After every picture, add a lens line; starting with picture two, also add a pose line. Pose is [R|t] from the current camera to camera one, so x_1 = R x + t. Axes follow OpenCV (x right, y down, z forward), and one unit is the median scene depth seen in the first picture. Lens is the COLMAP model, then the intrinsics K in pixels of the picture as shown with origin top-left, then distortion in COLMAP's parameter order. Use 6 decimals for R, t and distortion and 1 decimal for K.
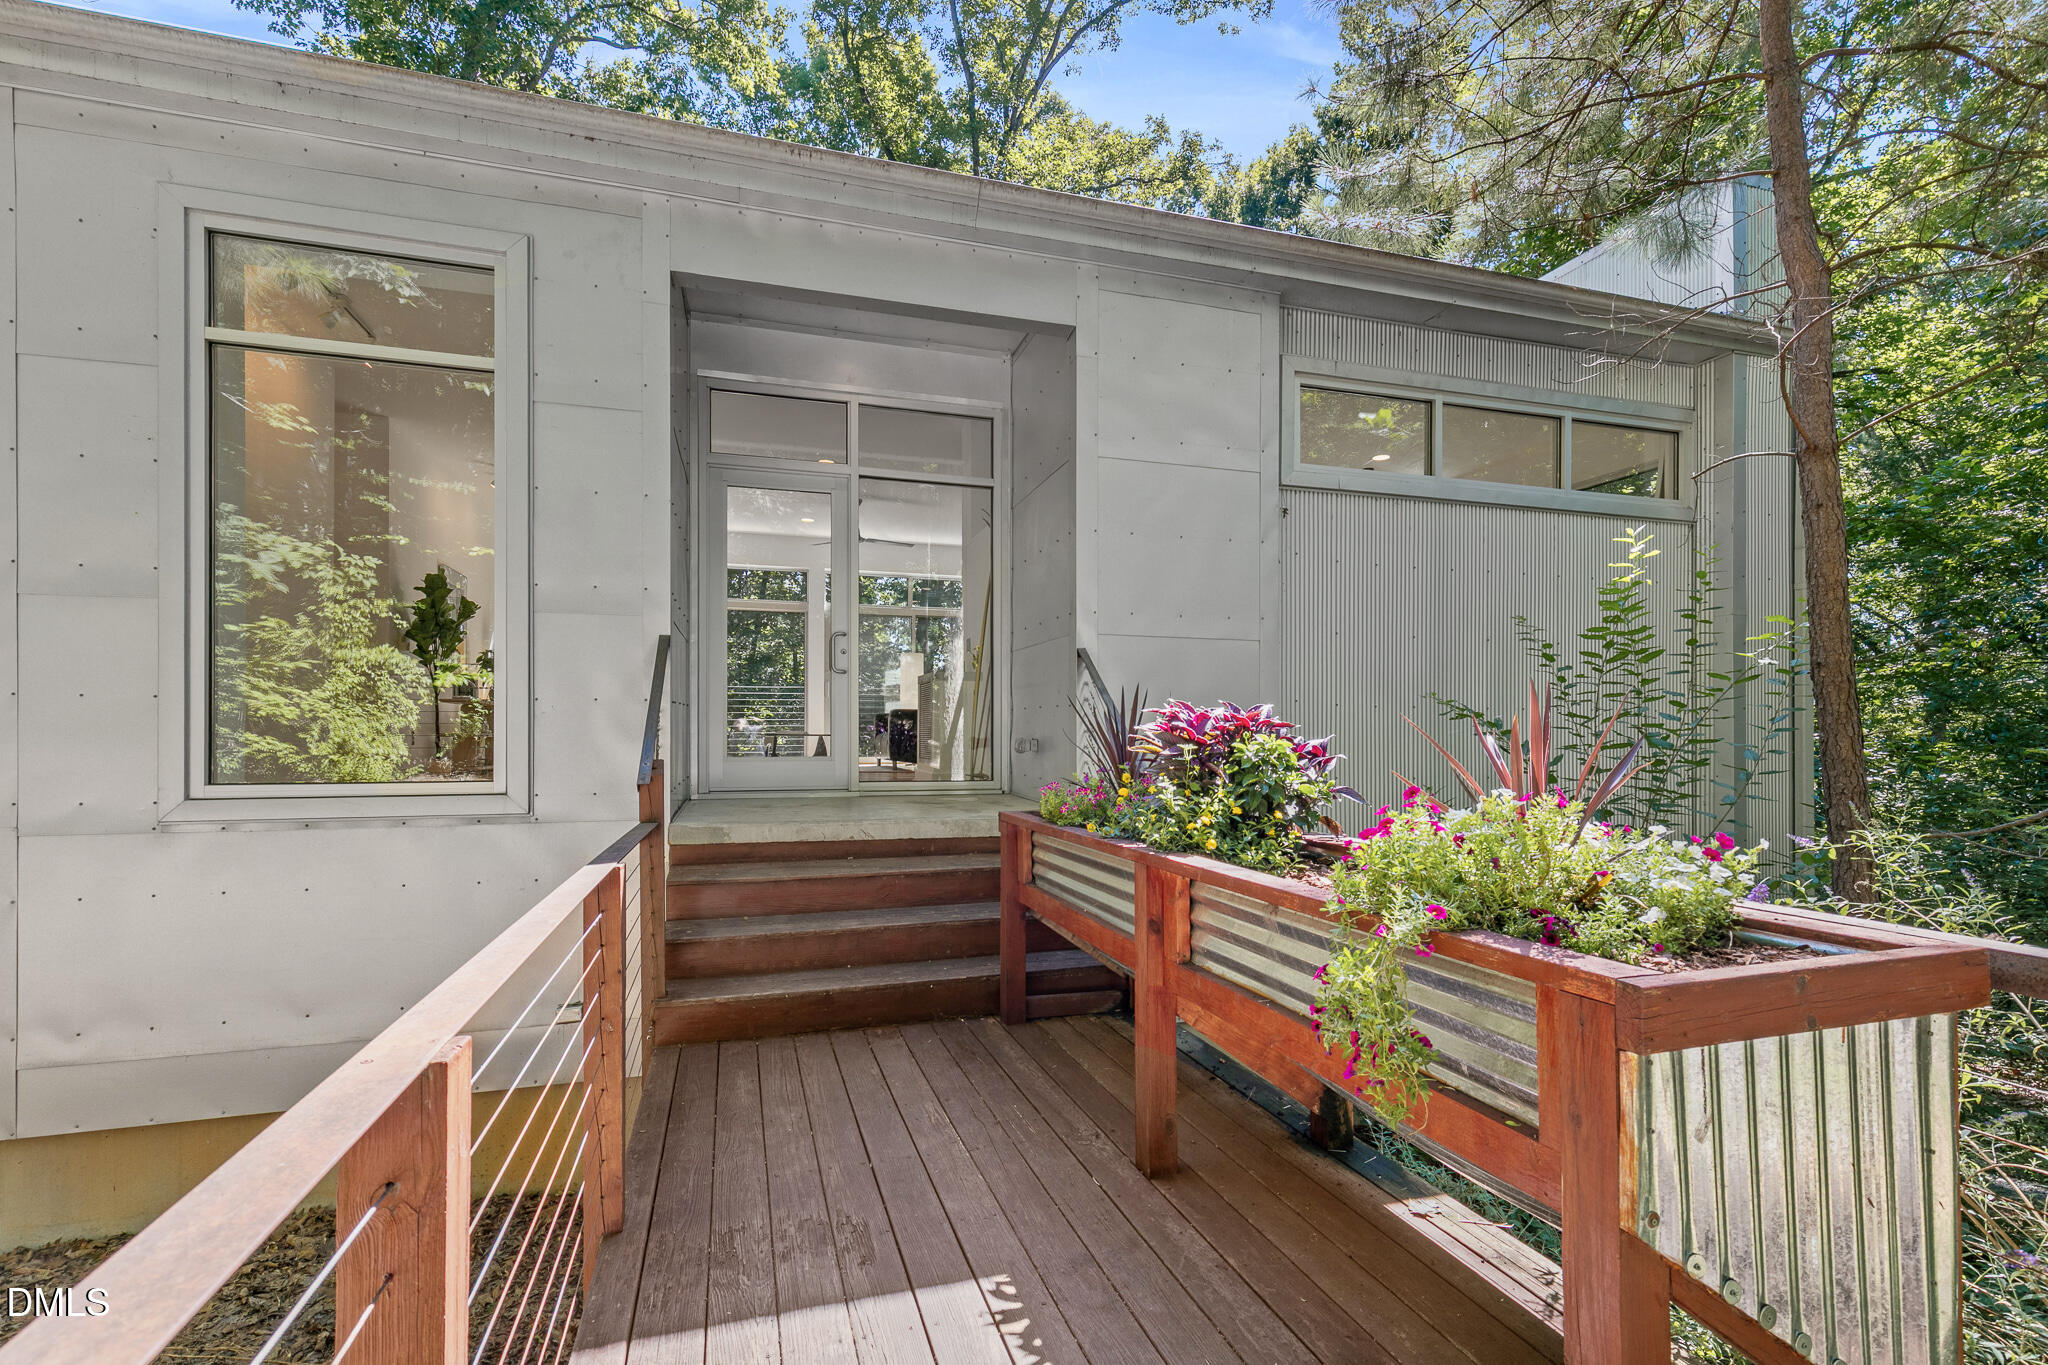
lens RADIAL K [[938.6, 0, 1030.4], [0, 938.6, 721.7], [0, 0, 1]] dist [0.011172, -0.000009]
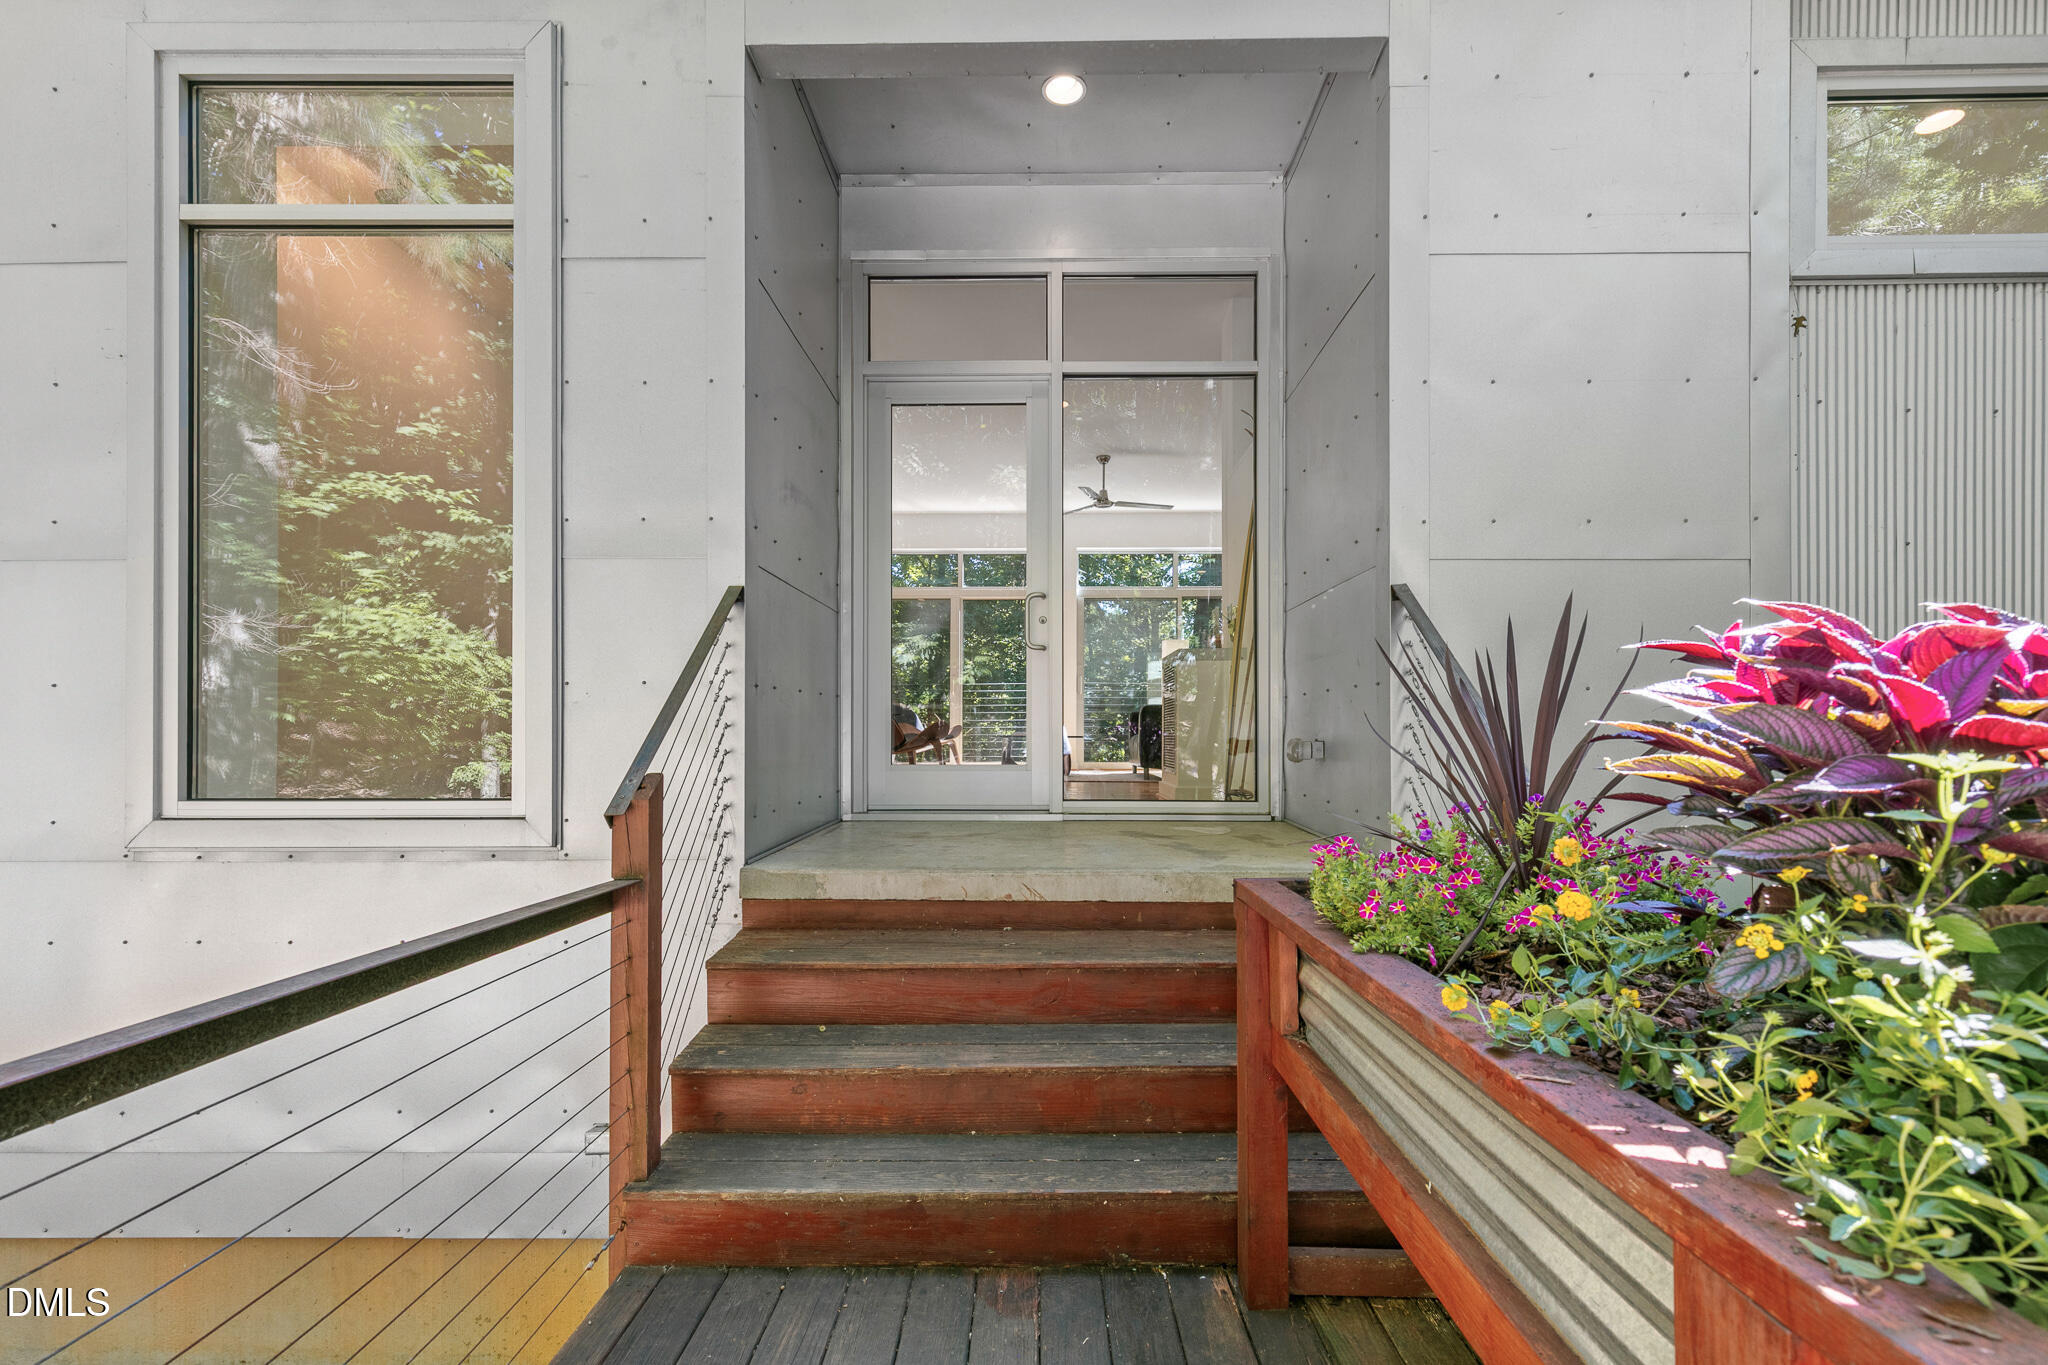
lens RADIAL K [[931.9, 0, 1026.0], [0, 931.9, 735.1], [0, 0, 1]] dist [0.011646, 0.000035]
pose [[0.951083, -0.003141, -0.308919, 0.014467], [0.006566, 0.999928, 0.010048, 0.009059], [0.308865, -0.011584, 0.951035, 0.417236]]
